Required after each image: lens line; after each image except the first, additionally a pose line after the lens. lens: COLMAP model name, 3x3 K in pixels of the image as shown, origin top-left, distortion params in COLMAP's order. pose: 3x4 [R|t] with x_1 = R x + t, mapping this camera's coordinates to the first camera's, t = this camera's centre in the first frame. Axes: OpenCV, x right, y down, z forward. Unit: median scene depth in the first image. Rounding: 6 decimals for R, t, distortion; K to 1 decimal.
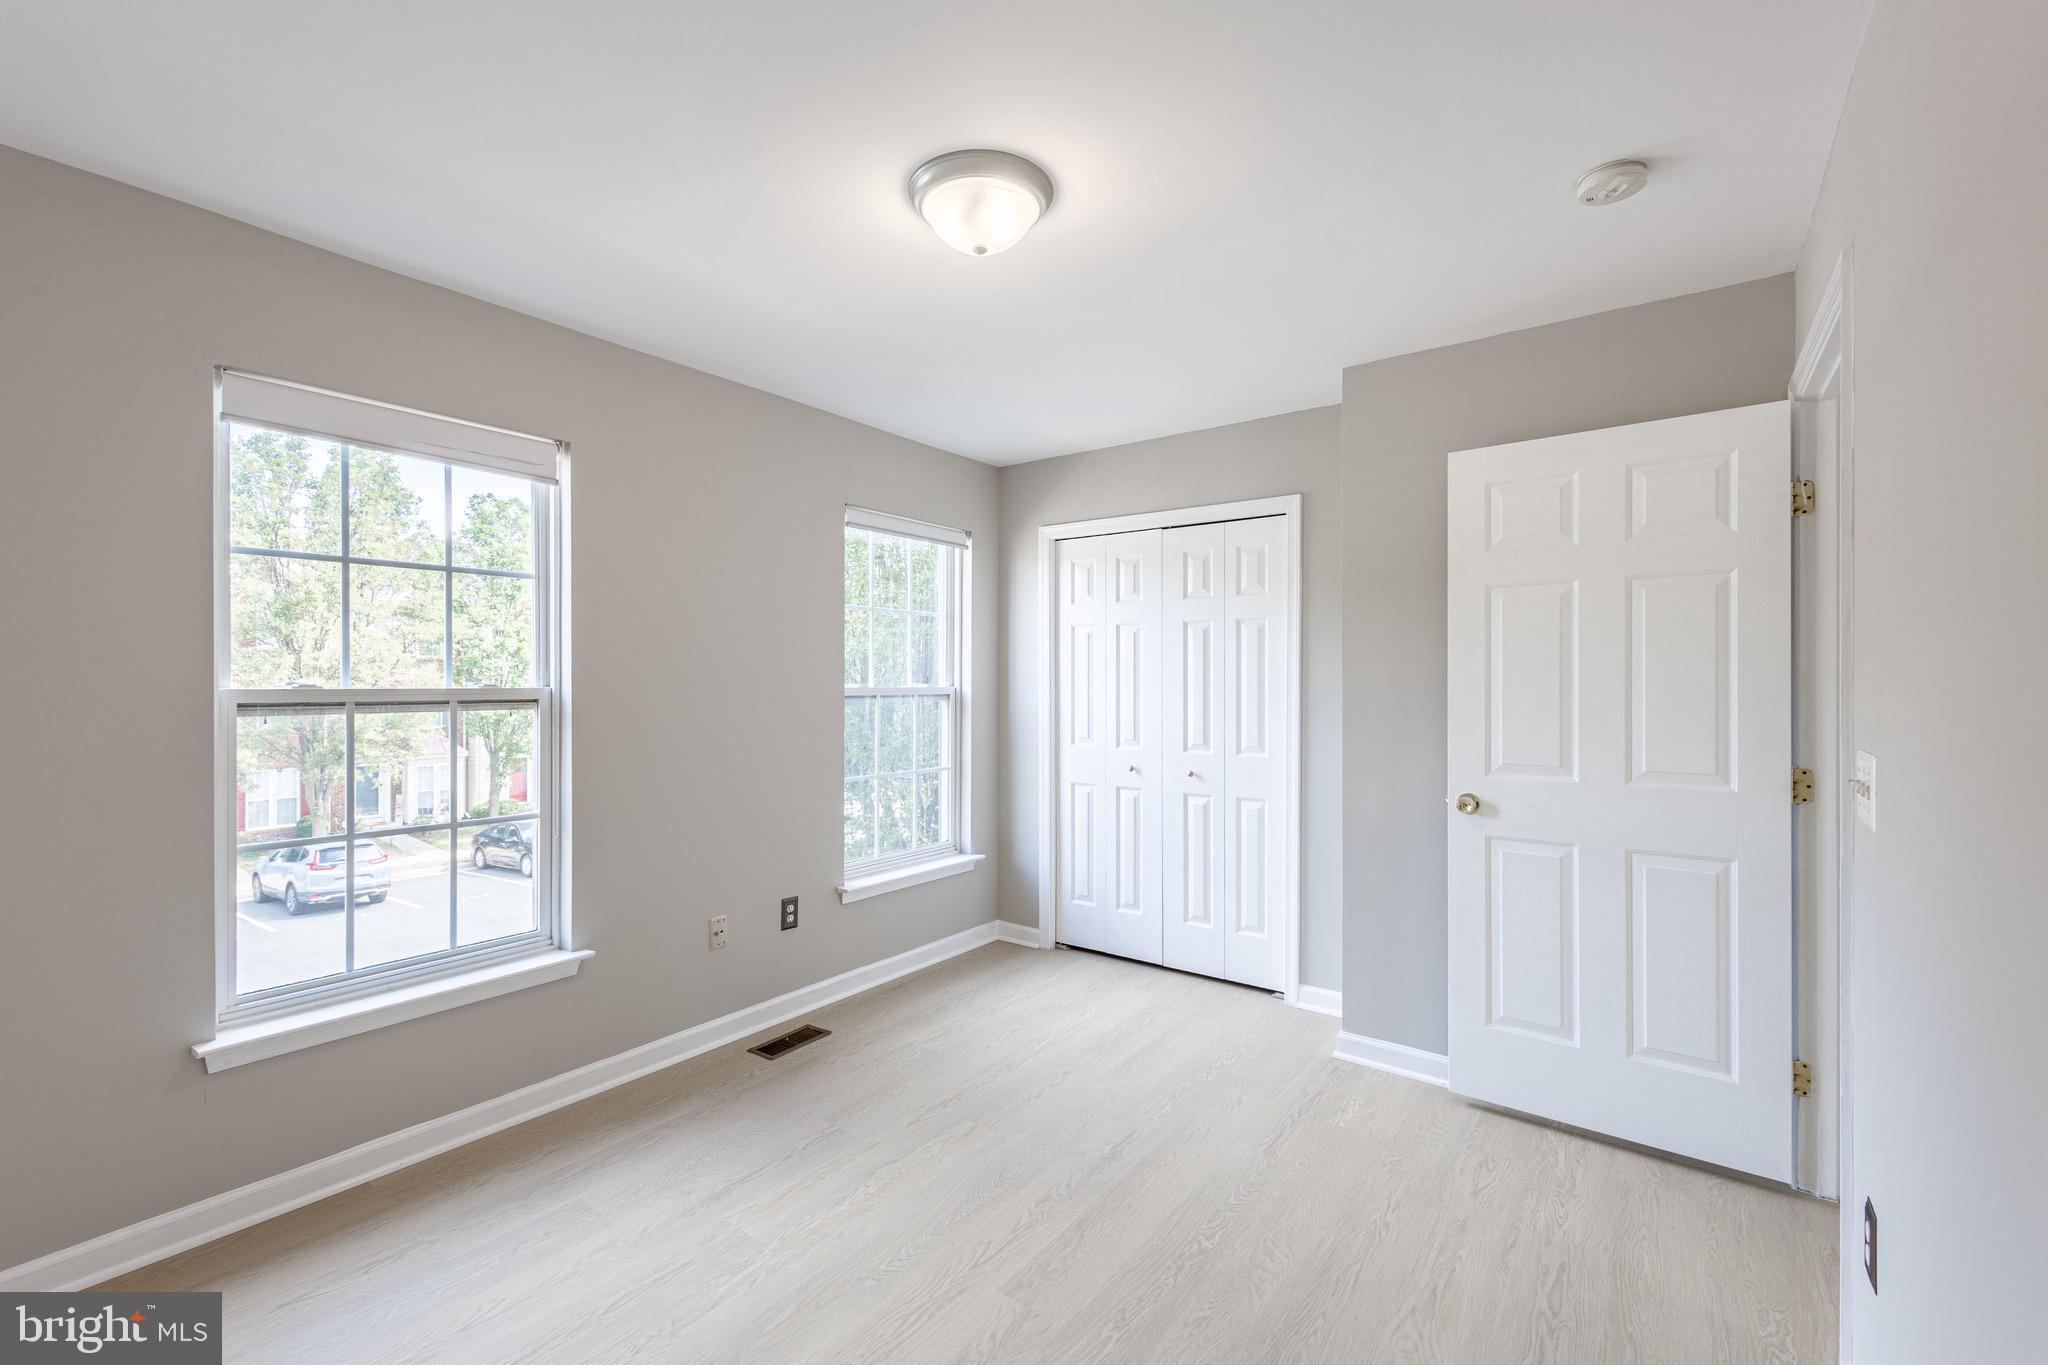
lens RADIAL K [[878.8, 0, 996.4], [0, 878.8, 684.1], [0, 0, 1]] dist [0.002229, -0.000157]
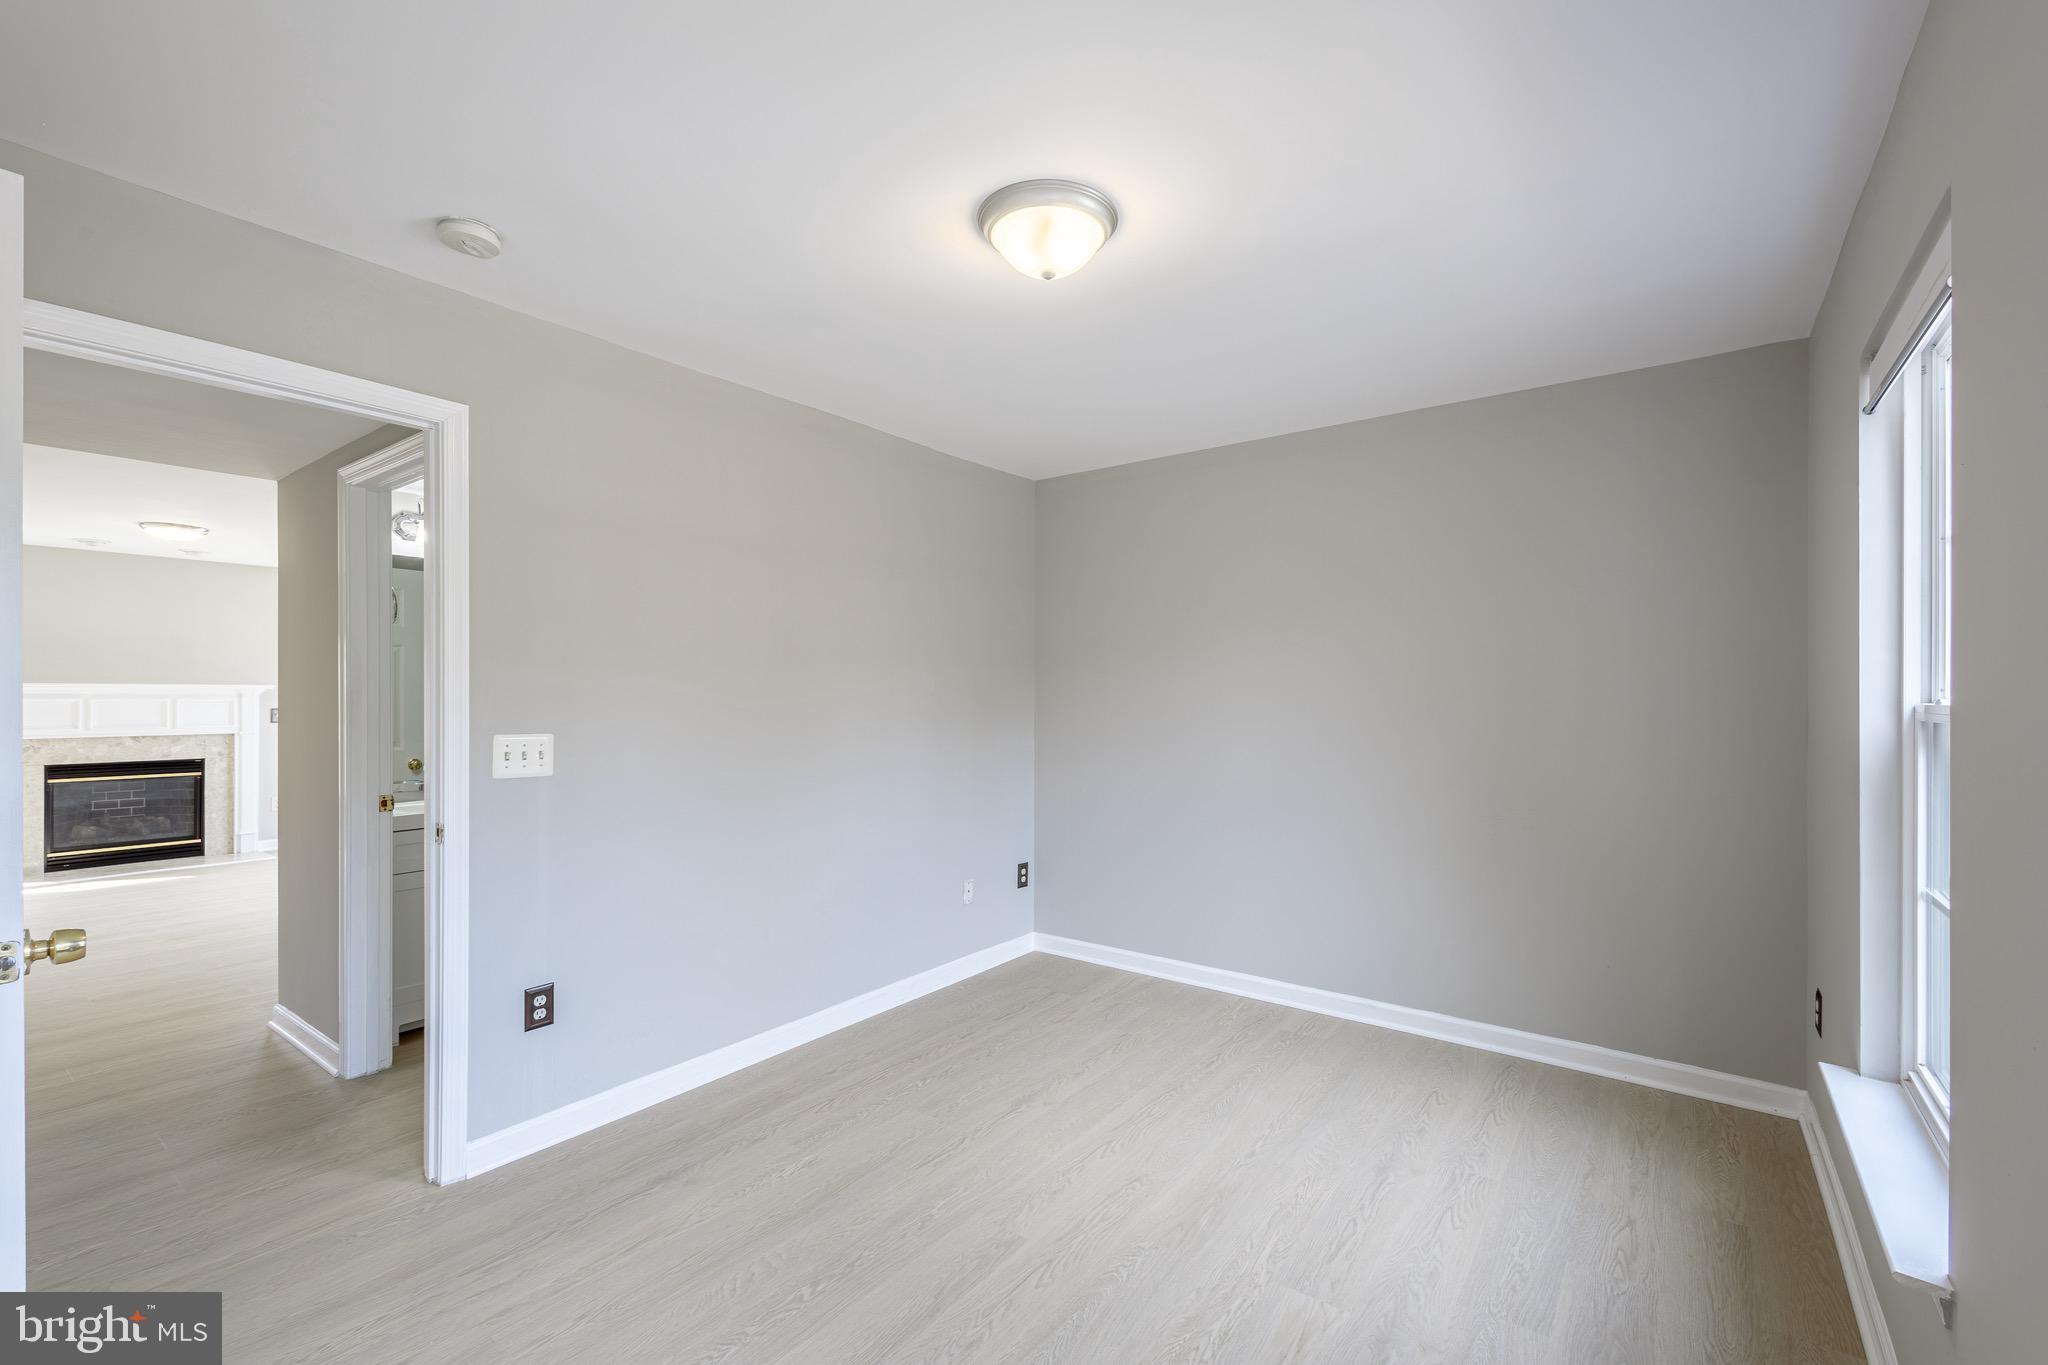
lens RADIAL K [[849.5, 0, 1069.3], [0, 849.5, 692.3], [0, 0, 1]] dist [0.001636, 0.000210]
pose [[-0.998325, -0.002027, -0.057816, 0.007139], [-0.002143, 0.999996, 0.001945, -0.004431], [0.057811, 0.002066, -0.998325, 1.142184]]
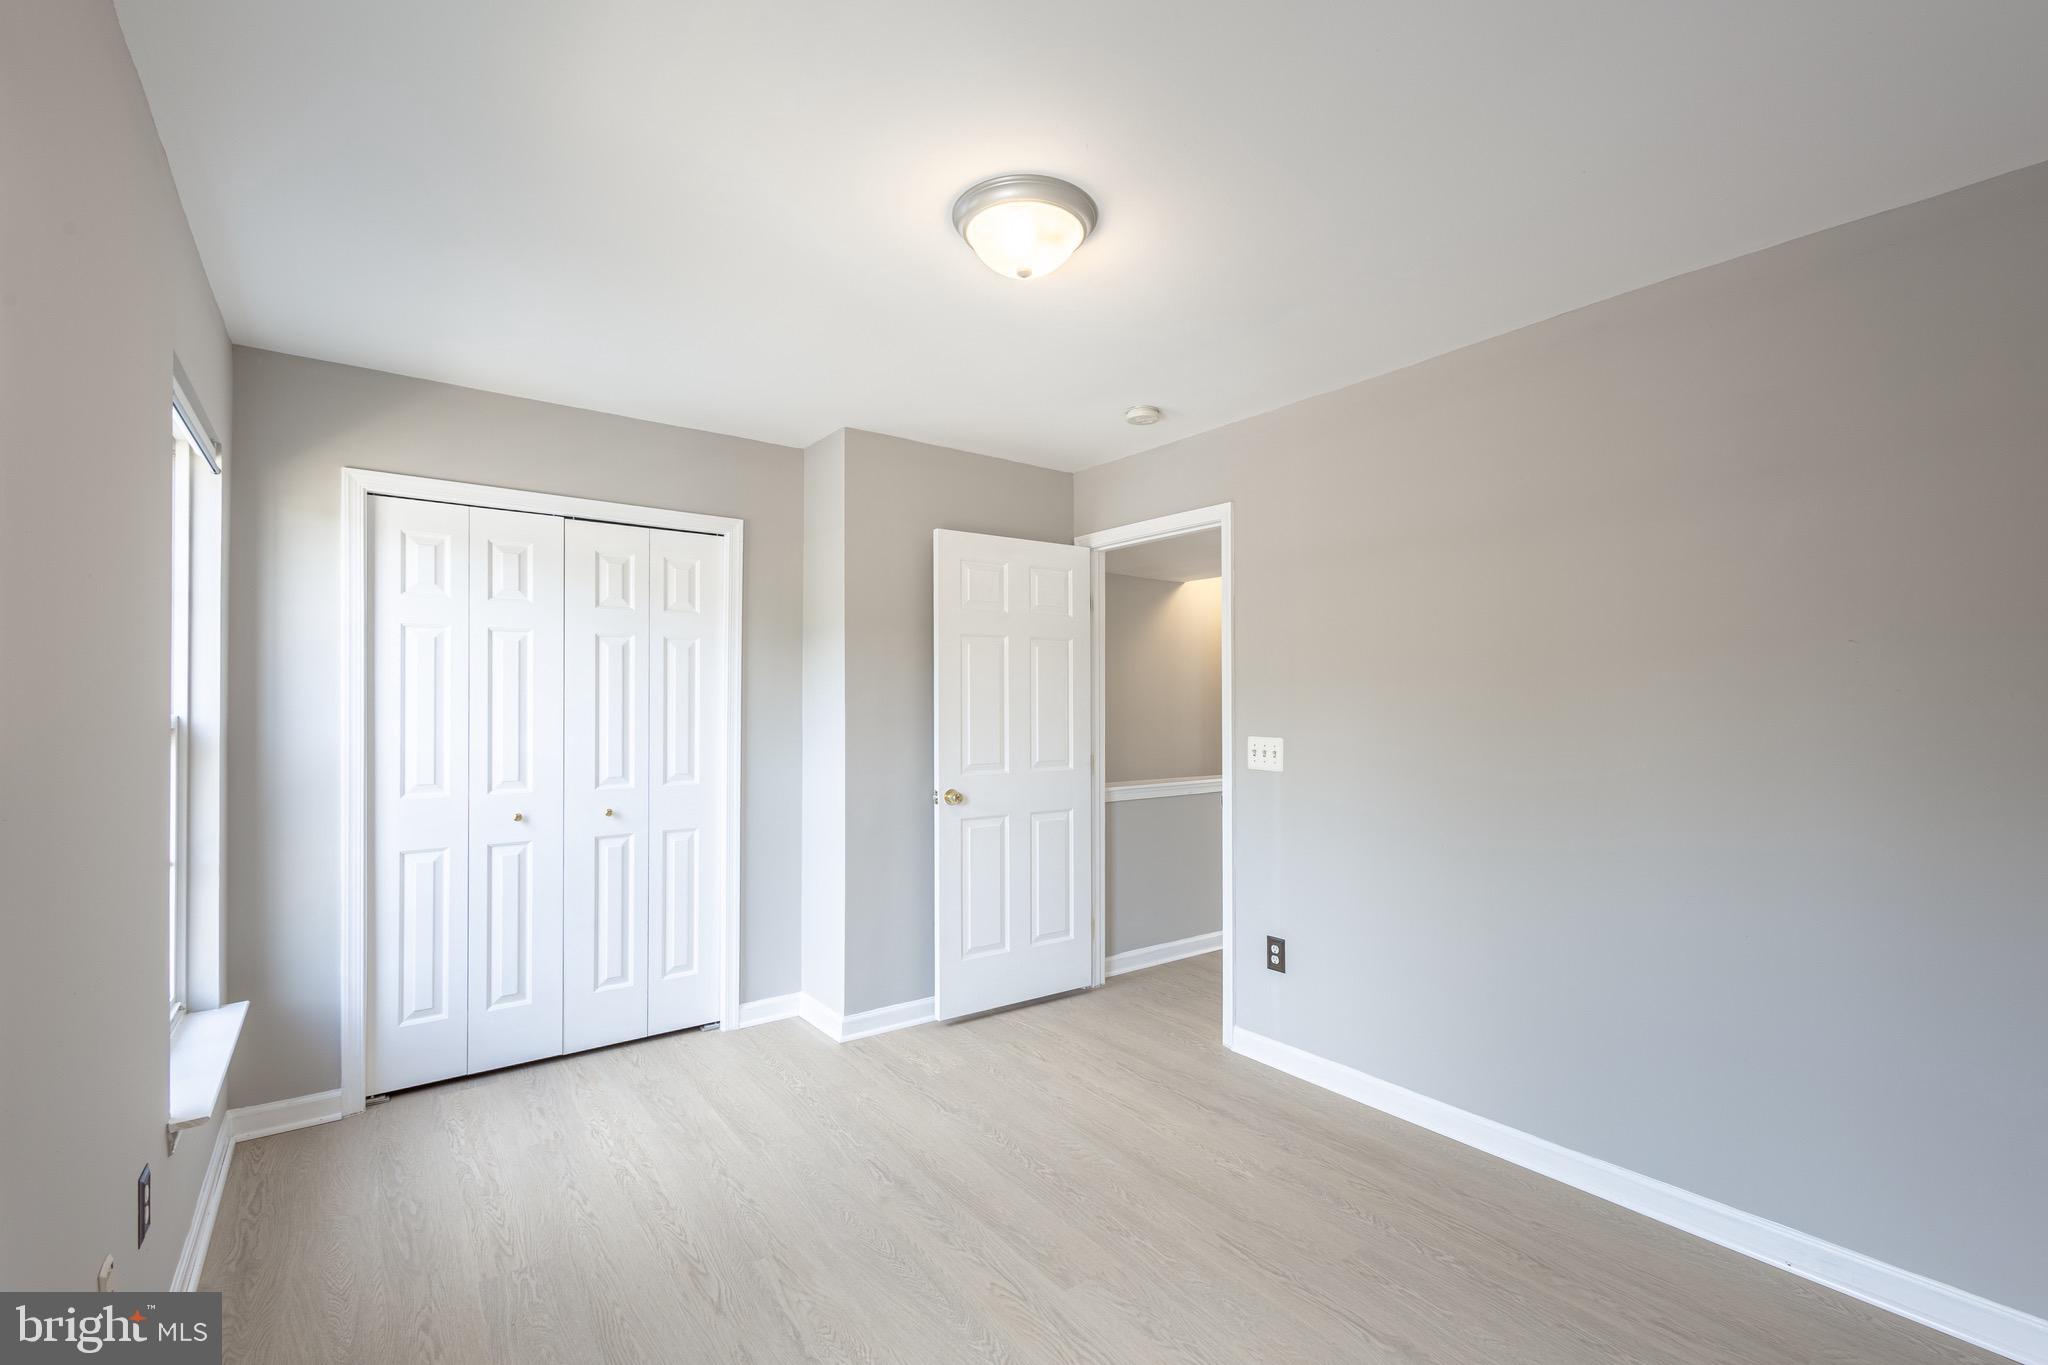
lens RADIAL K [[895.4, 0, 1026.9], [0, 895.4, 695.5], [0, 0, 1]] dist [-0.001023, -0.001084]
pose [[0.248329, 0.007335, 0.968648, -0.573198], [0.001857, 0.999966, -0.008048, -0.004668], [-0.968674, 0.003798, 0.248307, 0.426550]]
